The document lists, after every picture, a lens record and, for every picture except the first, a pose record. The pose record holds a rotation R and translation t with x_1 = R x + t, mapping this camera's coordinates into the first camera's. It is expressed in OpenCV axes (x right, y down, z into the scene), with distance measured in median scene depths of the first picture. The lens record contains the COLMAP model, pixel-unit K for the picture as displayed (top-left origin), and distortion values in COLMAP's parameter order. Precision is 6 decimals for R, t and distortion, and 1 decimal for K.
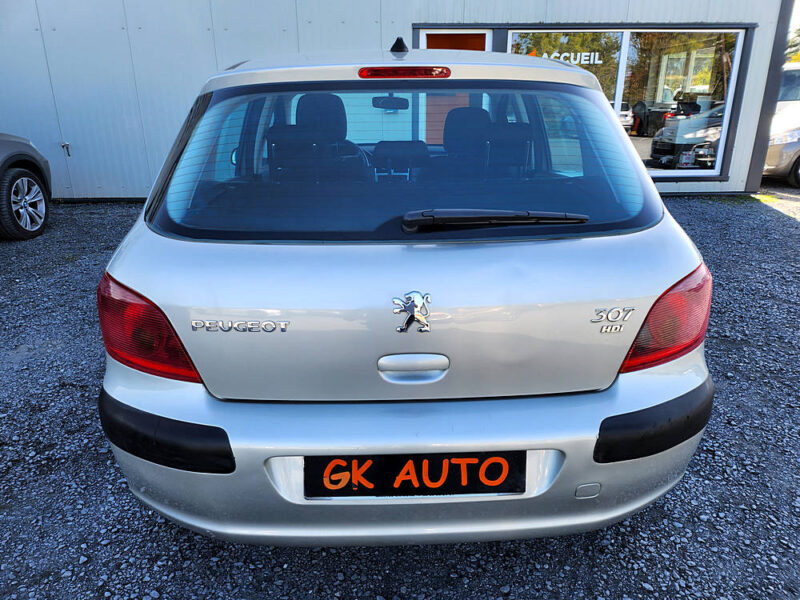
lens RADIAL K [[556.1, 0, 403.8], [0, 556.1, 297.5], [0, 0, 1]] dist [0.063560, -0.066378]
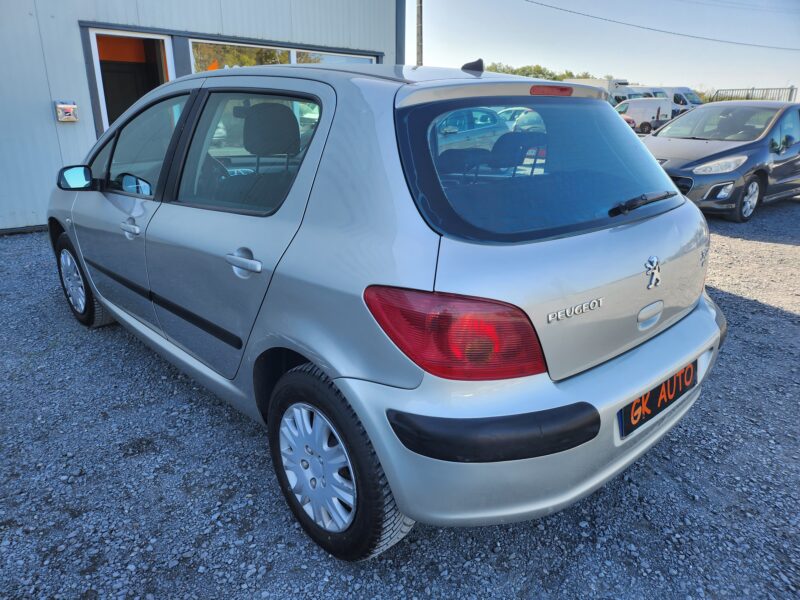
lens RADIAL K [[556.1, 0, 403.8], [0, 556.1, 297.5], [0, 0, 1]] dist [0.063560, -0.066378]
pose [[0.763294, -0.193392, 0.616427, -0.215970], [0.203530, 0.977542, 0.054662, -0.019213], [-0.613154, 0.083738, 0.785513, 0.052422]]
